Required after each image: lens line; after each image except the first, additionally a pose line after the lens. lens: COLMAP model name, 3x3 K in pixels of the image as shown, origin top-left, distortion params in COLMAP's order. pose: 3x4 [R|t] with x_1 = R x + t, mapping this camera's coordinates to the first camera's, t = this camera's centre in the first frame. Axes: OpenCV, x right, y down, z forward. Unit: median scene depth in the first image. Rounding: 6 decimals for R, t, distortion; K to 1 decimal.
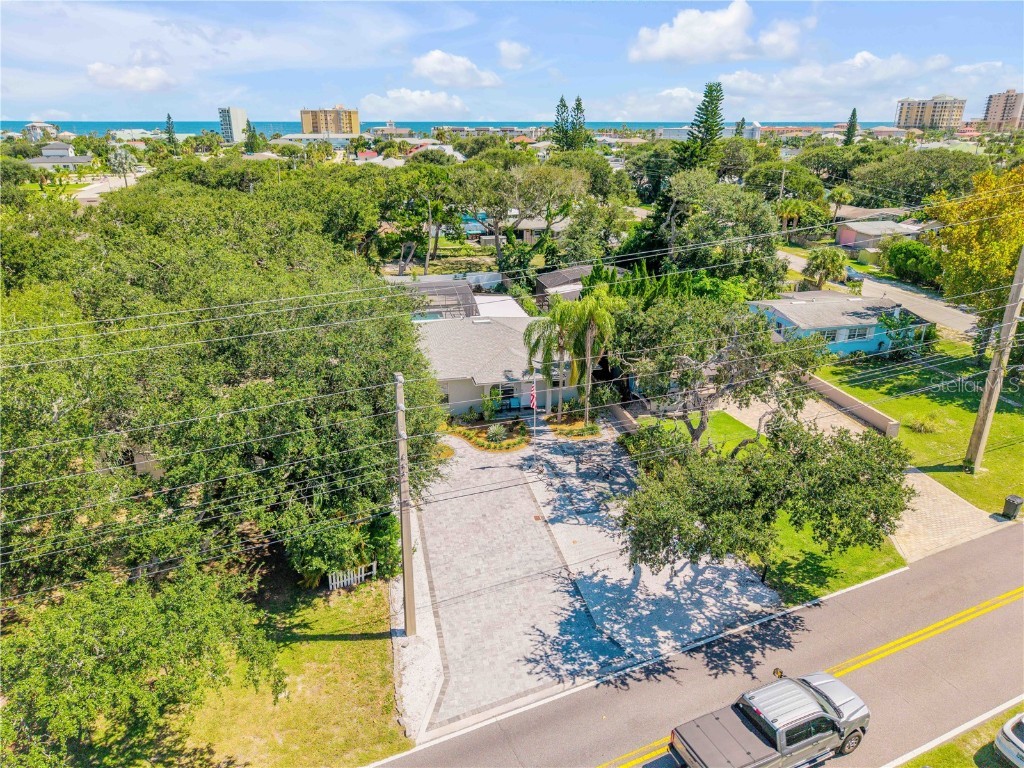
lens RADIAL K [[692.0, 0, 513.9], [0, 692.0, 386.9], [0, 0, 1]] dist [0.005662, -0.001716]
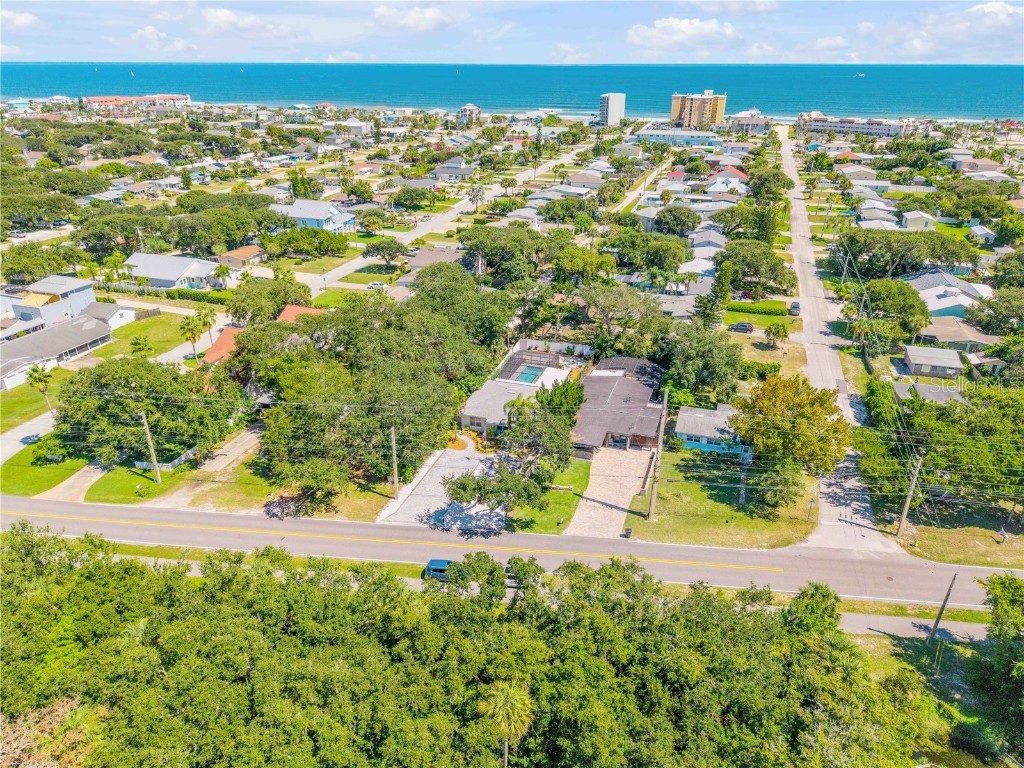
lens RADIAL K [[692.0, 0, 510.2], [0, 692.0, 385.3], [0, 0, 1]] dist [0.005662, -0.001716]
pose [[0.853638, 0.223565, -0.470447, 1.557738], [-0.189888, 0.974616, 0.118599, -0.600975], [0.485020, -0.011909, 0.874422, -1.461027]]
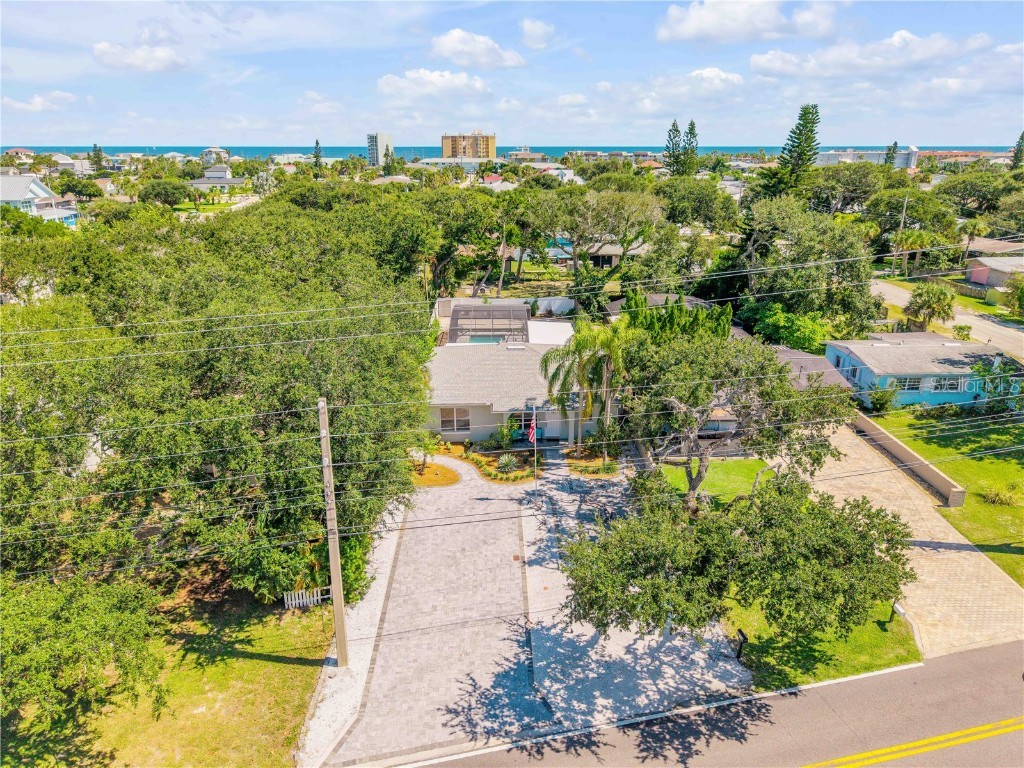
lens RADIAL K [[692.0, 0, 512.4], [0, 692.0, 387.2], [0, 0, 1]] dist [0.005662, -0.001716]
pose [[0.981131, 0.062590, -0.182932, 0.209772], [-0.068265, 0.997357, -0.024886, -0.022815], [0.180891, 0.036904, 0.982811, 0.059290]]
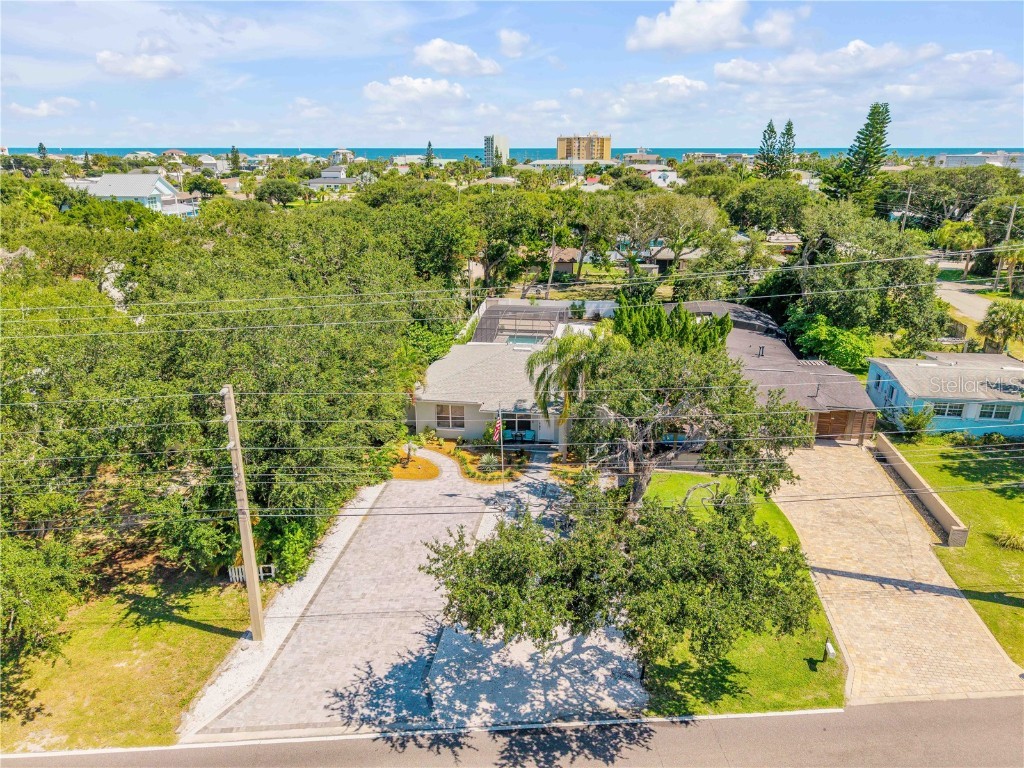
lens RADIAL K [[692.0, 0, 511.3], [0, 692.0, 386.2], [0, 0, 1]] dist [0.005662, -0.001716]
pose [[0.934055, 0.115693, -0.337870, 0.443588], [-0.127277, 0.991792, -0.012255, -0.045667], [0.333679, 0.054450, 0.941113, 0.117140]]
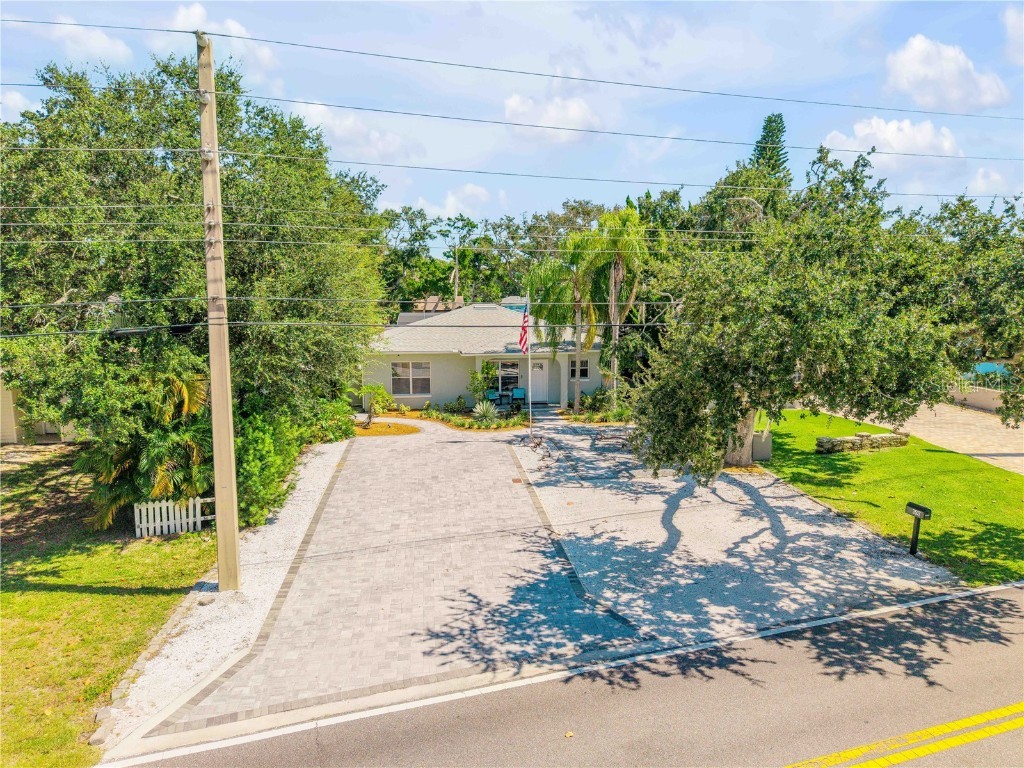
lens RADIAL K [[692.0, 0, 513.2], [0, 692.0, 388.5], [0, 0, 1]] dist [0.005662, -0.001716]
pose [[0.995120, 0.008835, -0.098272, 0.101995], [-0.031194, 0.973068, -0.228398, 0.280846], [0.093607, 0.230349, 0.968595, 0.414801]]
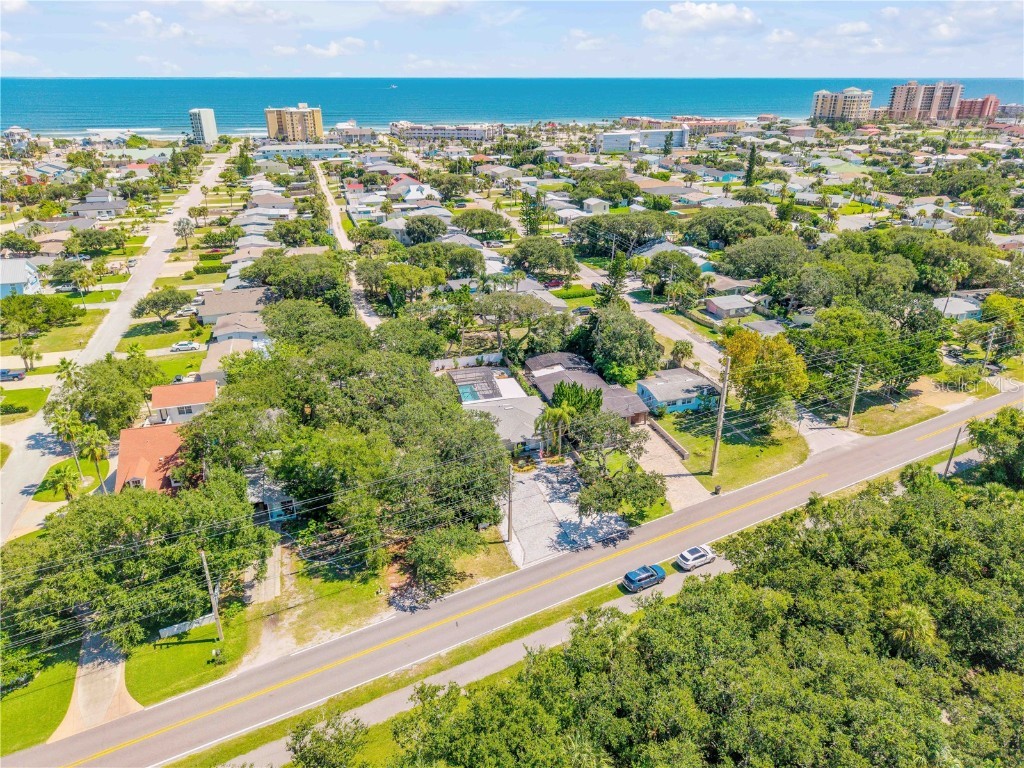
lens RADIAL K [[692.0, 0, 516.1], [0, 692.0, 384.2], [0, 0, 1]] dist [0.005662, -0.001716]
pose [[0.996785, -0.029947, 0.074320, -0.292007], [0.026019, 0.998242, 0.053257, -0.455576], [-0.075785, -0.051152, 0.995811, -1.832109]]
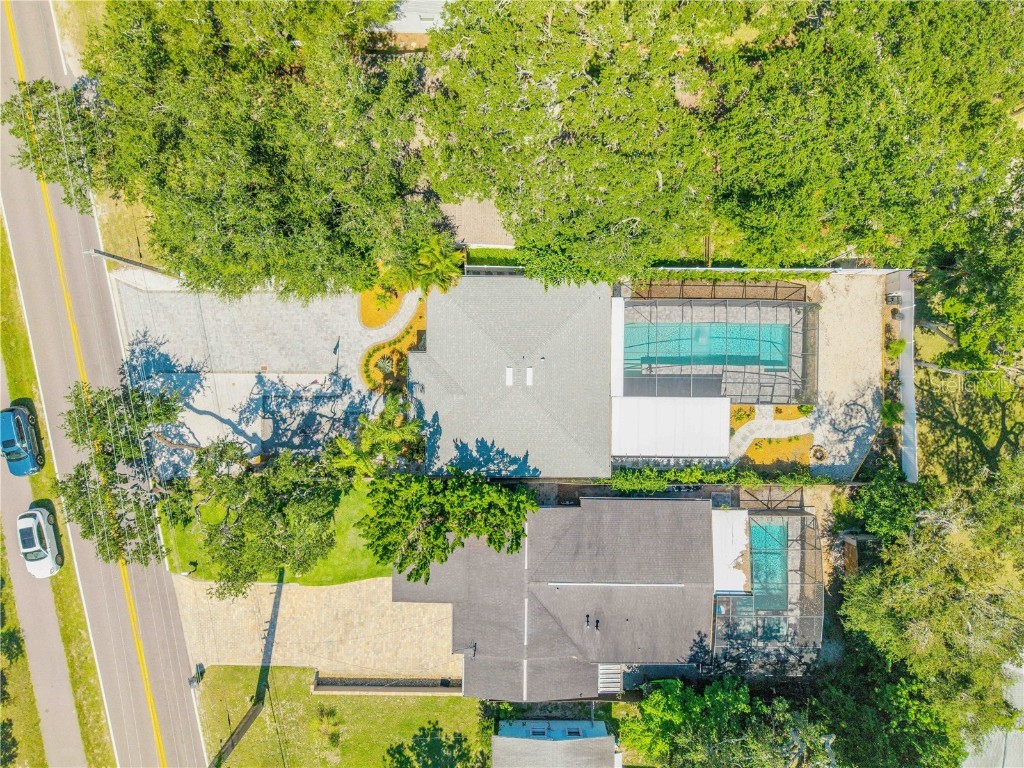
lens RADIAL K [[692.0, 0, 512.9], [0, 692.0, 386.4], [0, 0, 1]] dist [0.005662, -0.001716]
pose [[-0.226015, 0.974113, 0.004564, -0.064341], [-0.354071, -0.086515, 0.931208, -1.575812], [0.907497, 0.208851, 0.364458, 1.059246]]
